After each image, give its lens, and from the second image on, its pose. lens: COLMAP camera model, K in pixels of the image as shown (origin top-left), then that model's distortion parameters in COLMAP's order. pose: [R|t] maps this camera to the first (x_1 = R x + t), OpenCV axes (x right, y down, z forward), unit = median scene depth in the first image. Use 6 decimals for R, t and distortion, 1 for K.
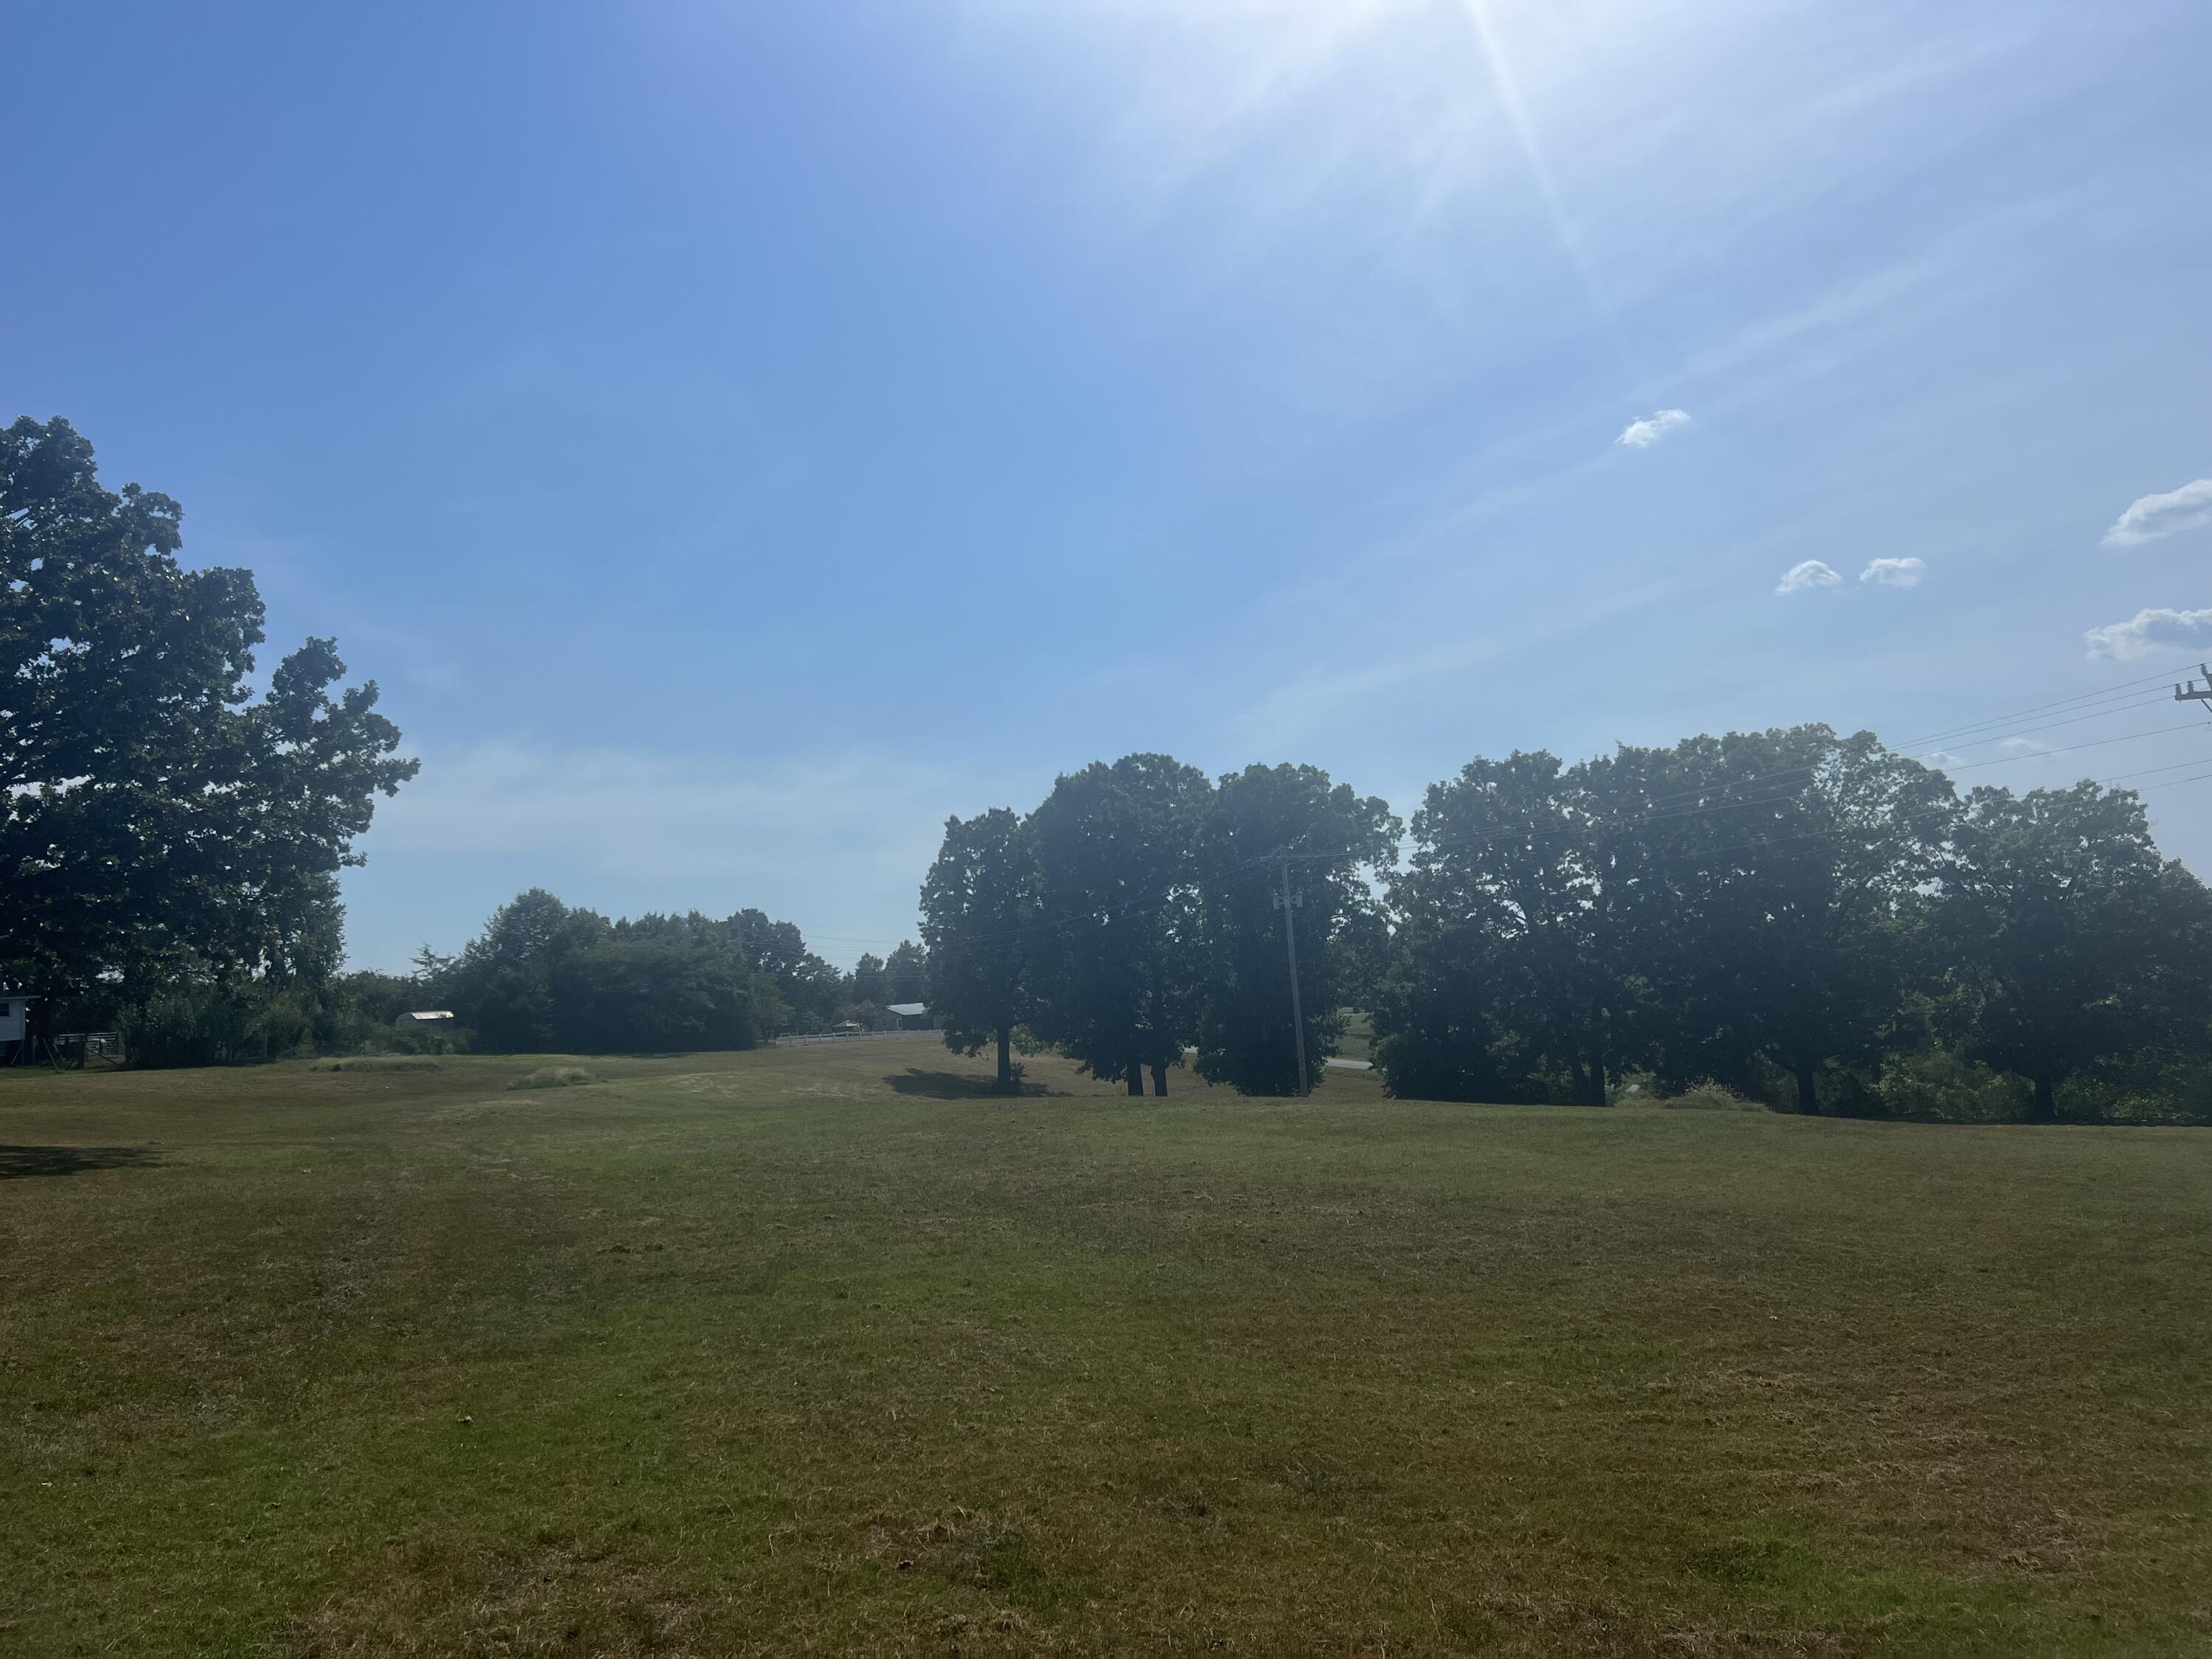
lens RADIAL K [[1642.0, 0, 1110.6], [0, 1642.0, 855.4], [0, 0, 1]] dist [0.059510, -0.069800]
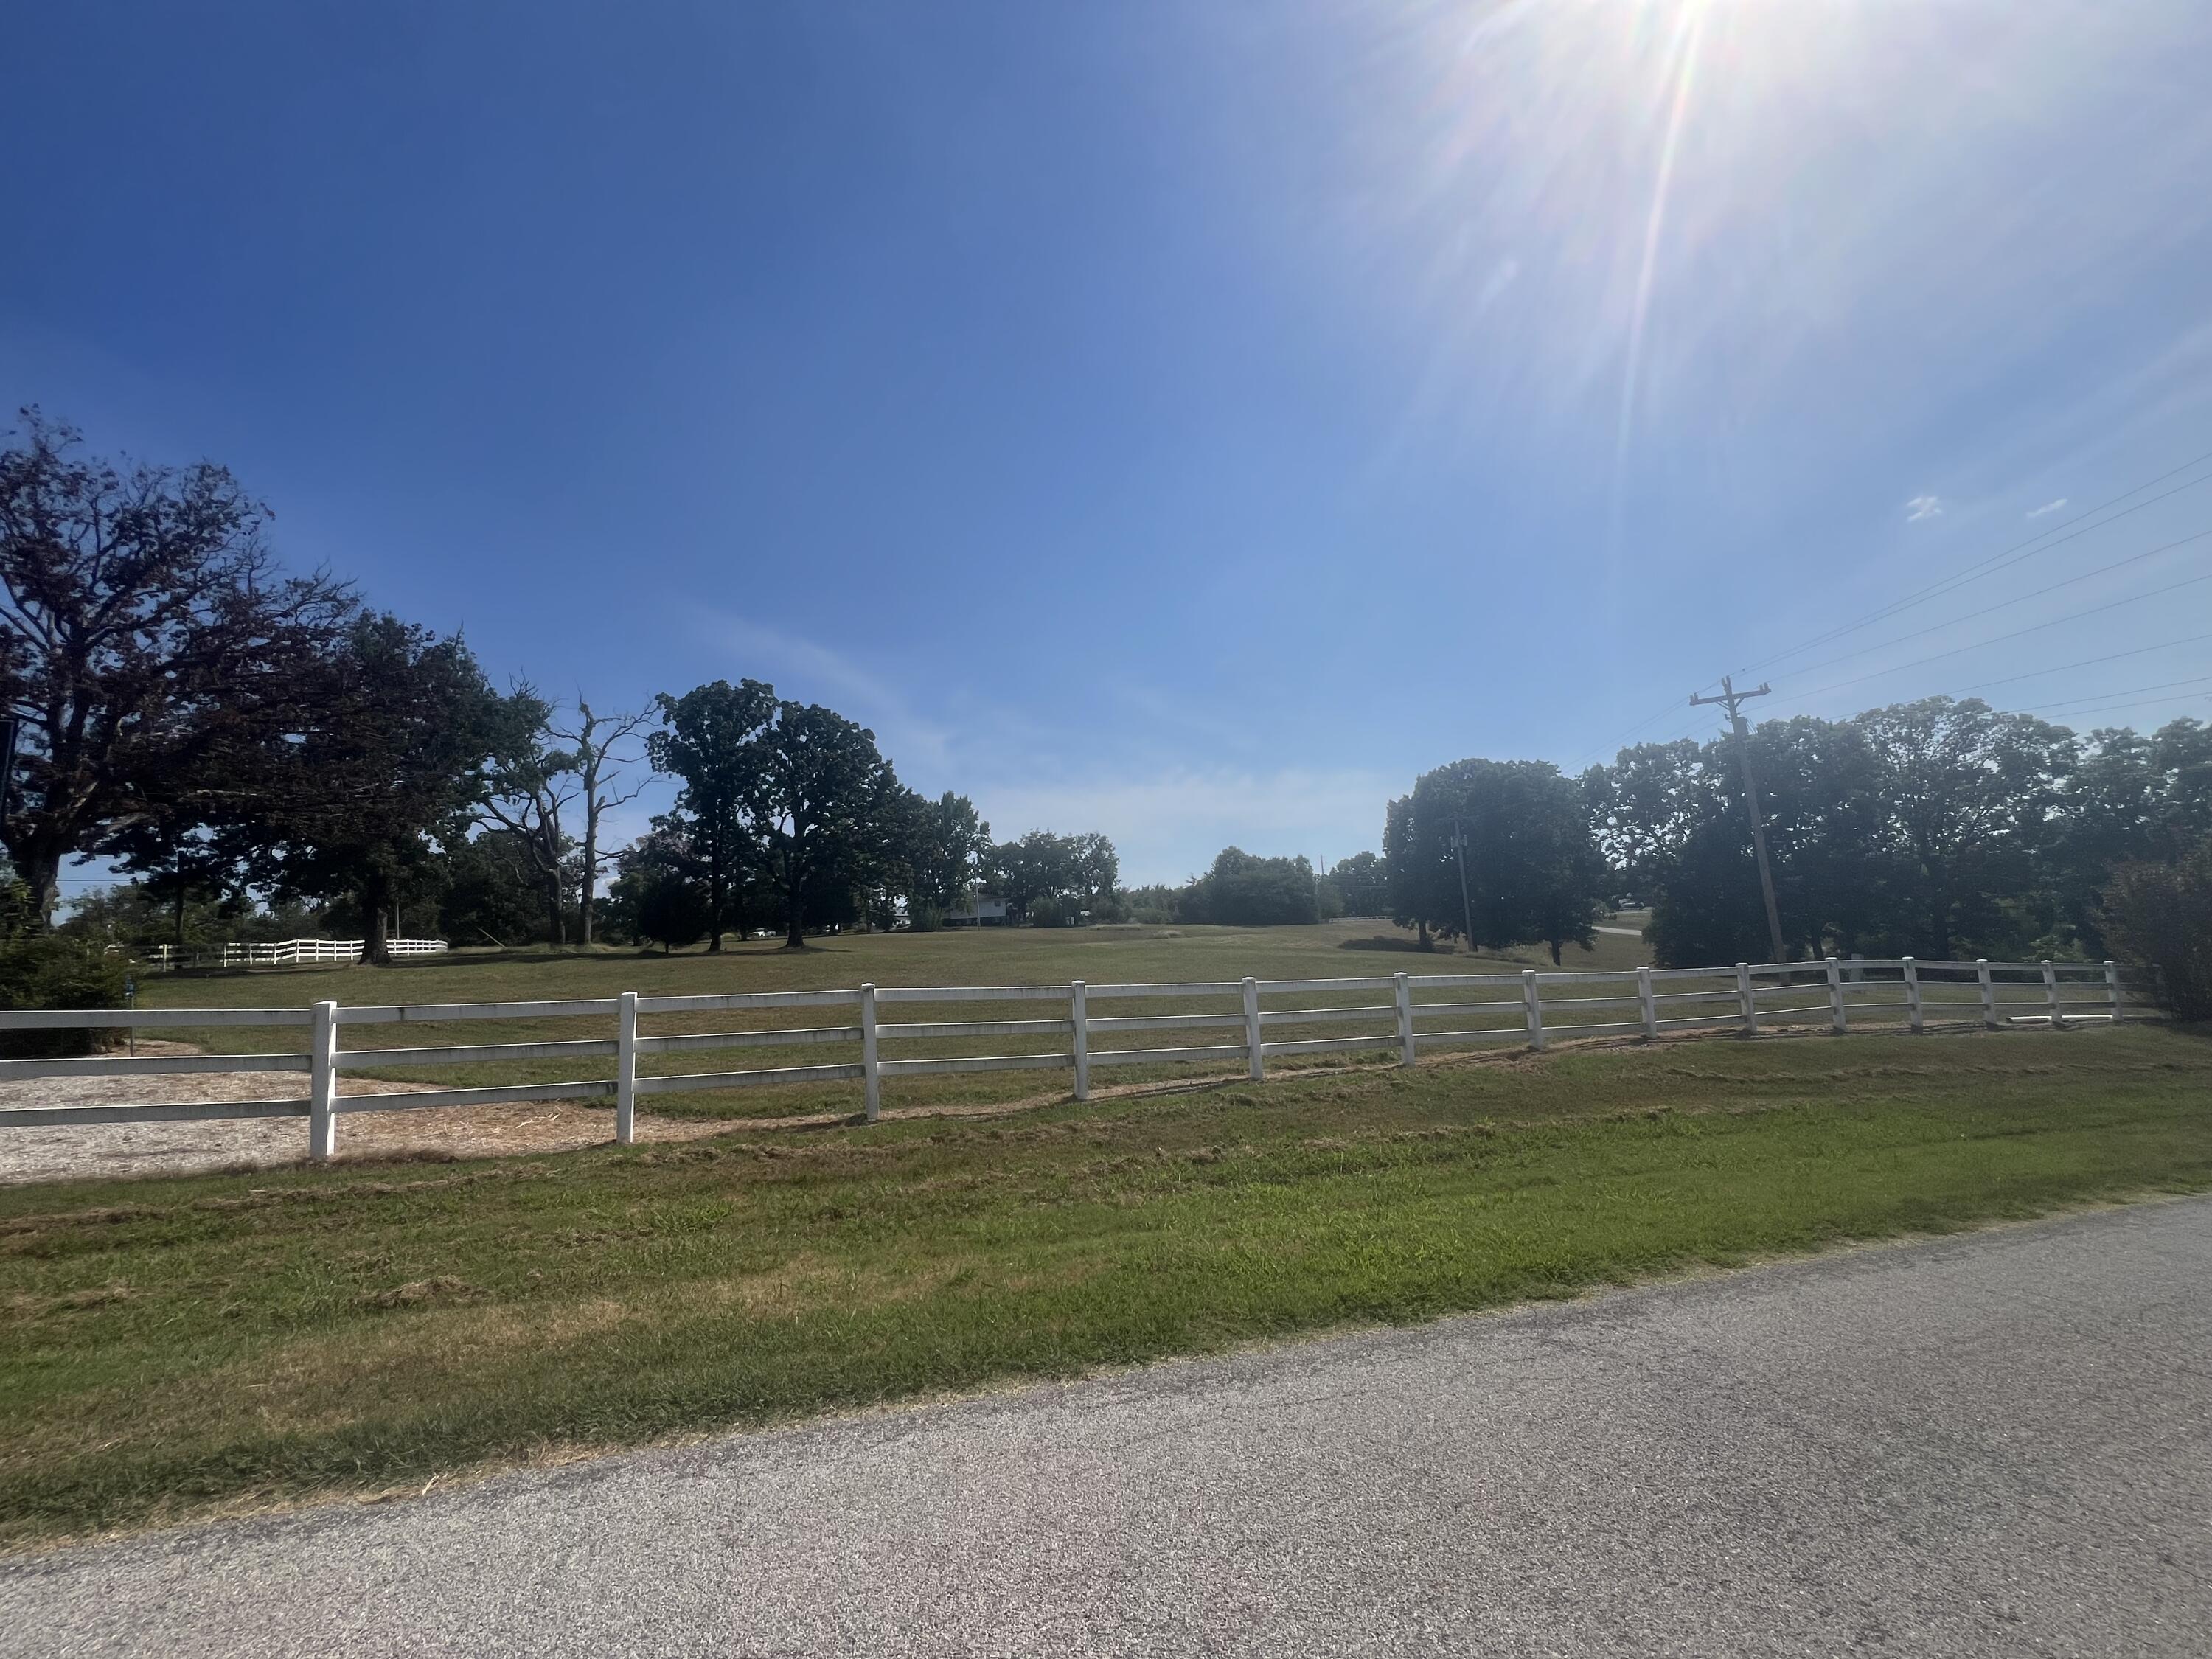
lens RADIAL K [[876.7, 0, 1102.8], [0, 876.7, 839.8], [0, 0, 1]] dist [-0.005524, 0.001487]
pose [[0.818191, -0.042354, -0.573385, 0.275857], [0.053062, 0.998589, 0.001954, 0.001561], [0.572493, -0.032023, 0.819284, -0.003970]]
